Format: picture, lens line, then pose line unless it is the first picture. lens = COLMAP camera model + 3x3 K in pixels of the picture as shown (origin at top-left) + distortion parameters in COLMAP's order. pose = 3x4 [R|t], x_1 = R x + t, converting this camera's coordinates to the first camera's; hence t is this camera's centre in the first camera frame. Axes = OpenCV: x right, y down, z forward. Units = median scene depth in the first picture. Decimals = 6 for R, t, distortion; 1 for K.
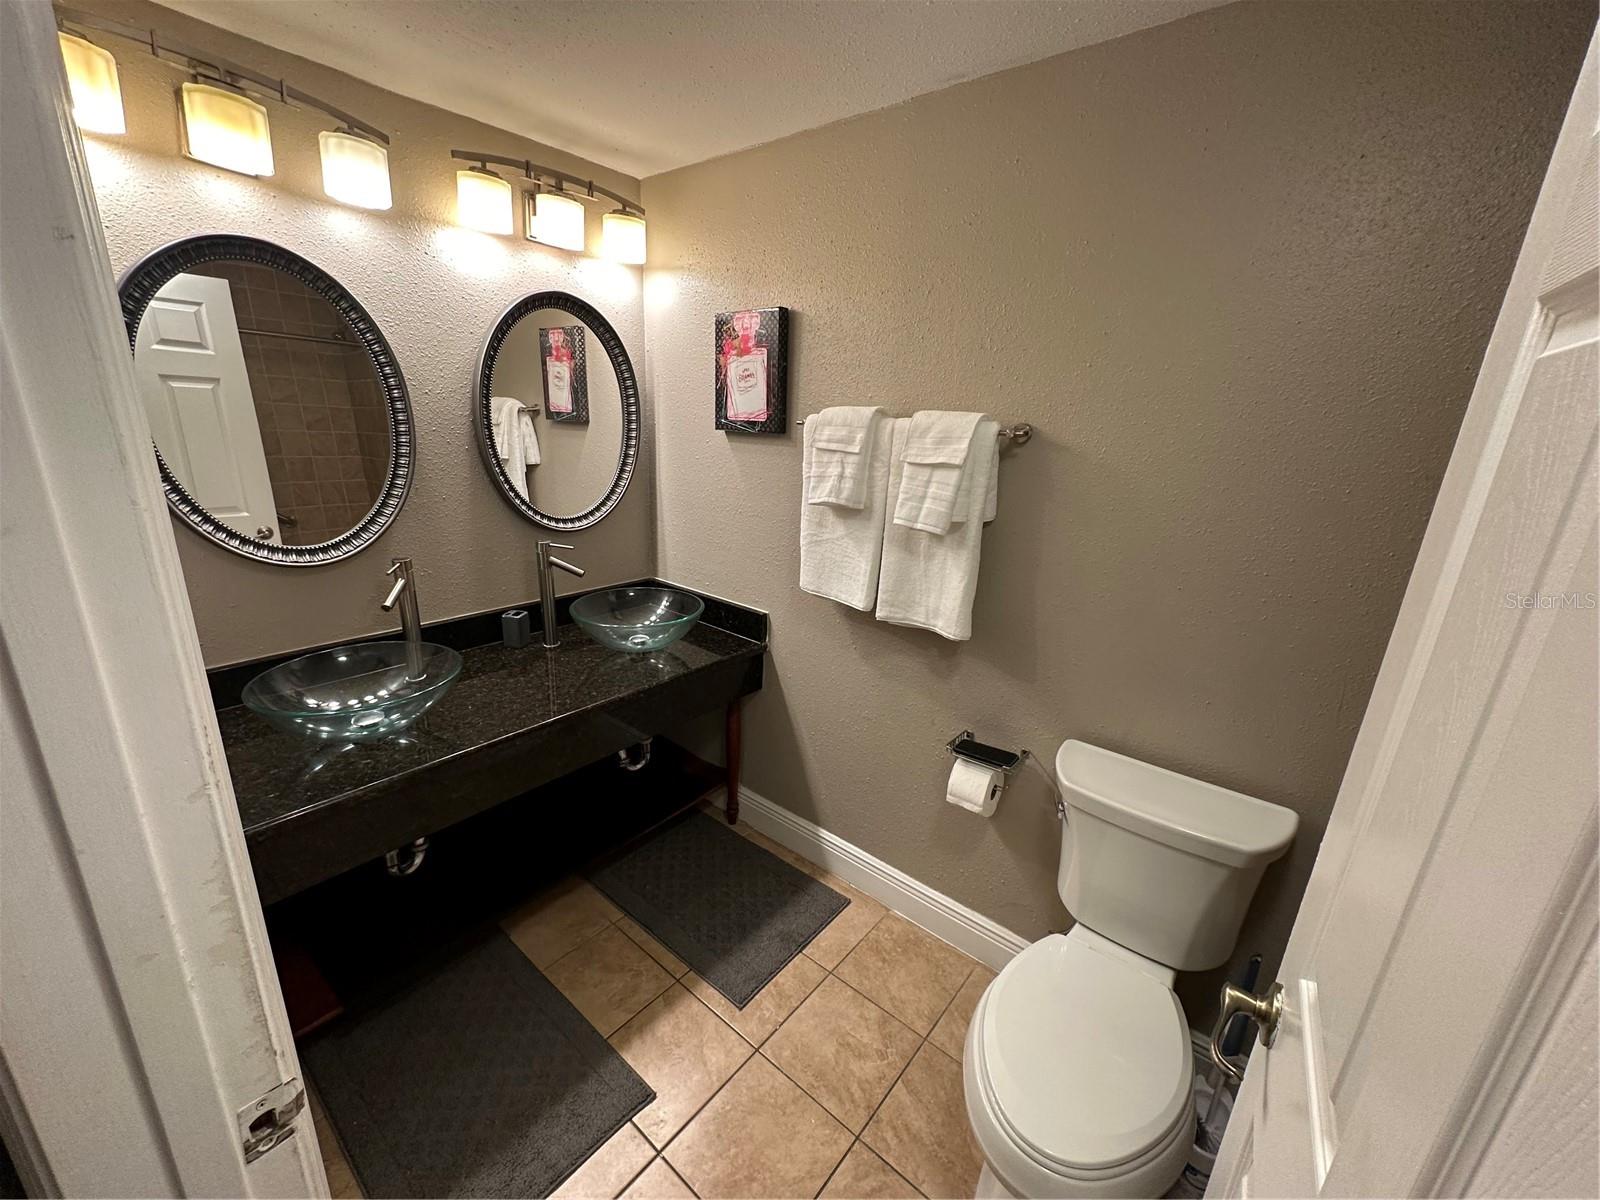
lens RADIAL K [[636.4, 0, 797.6], [0, 636.4, 595.8], [0, 0, 1]] dist [-0.001813, -0.000342]
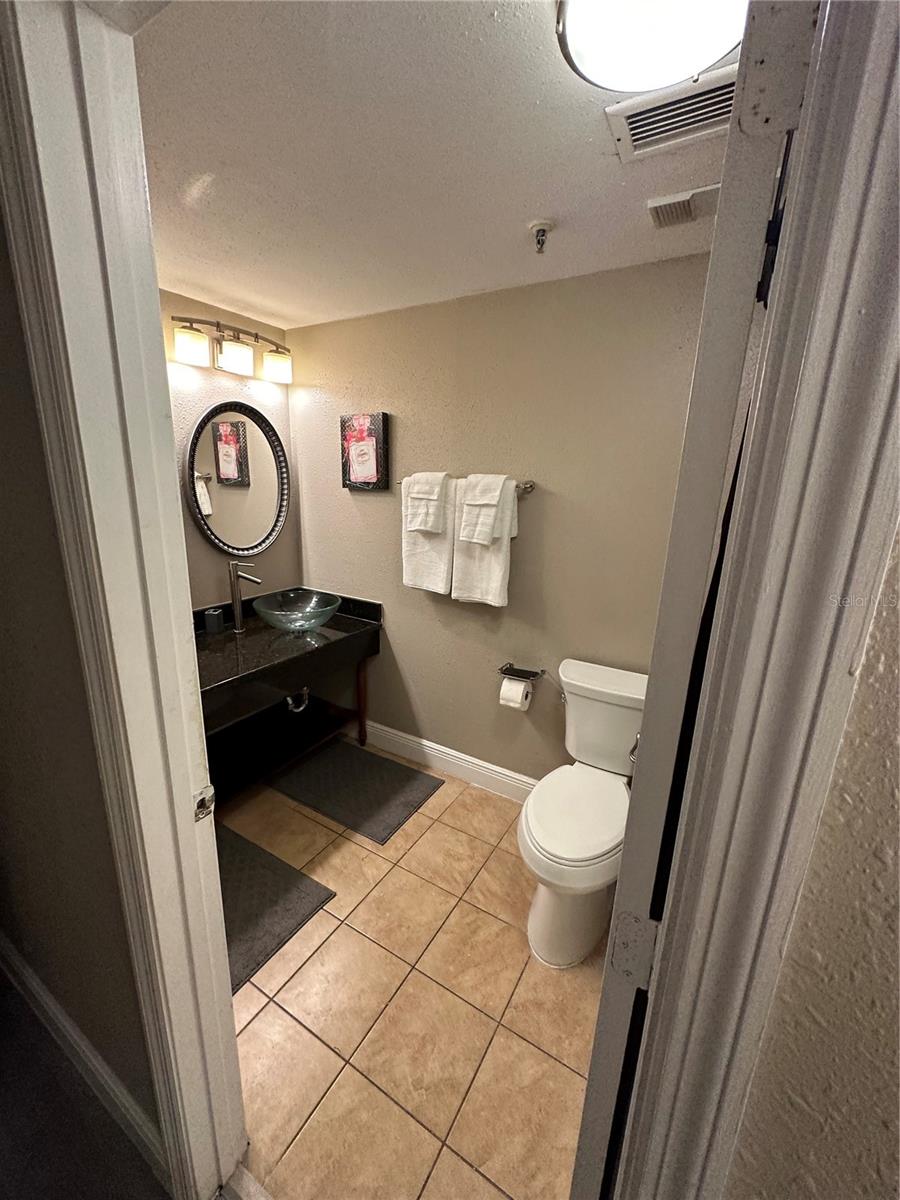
lens RADIAL K [[477.3, 0, 449.6], [0, 477.3, 591.2], [0, 0, 1]] dist [-0.001813, -0.000342]
pose [[0.988426, -0.050048, 0.143207, -0.055762], [0.055987, 0.997718, -0.037744, 0.059325], [-0.140991, 0.045325, 0.988973, -0.213920]]
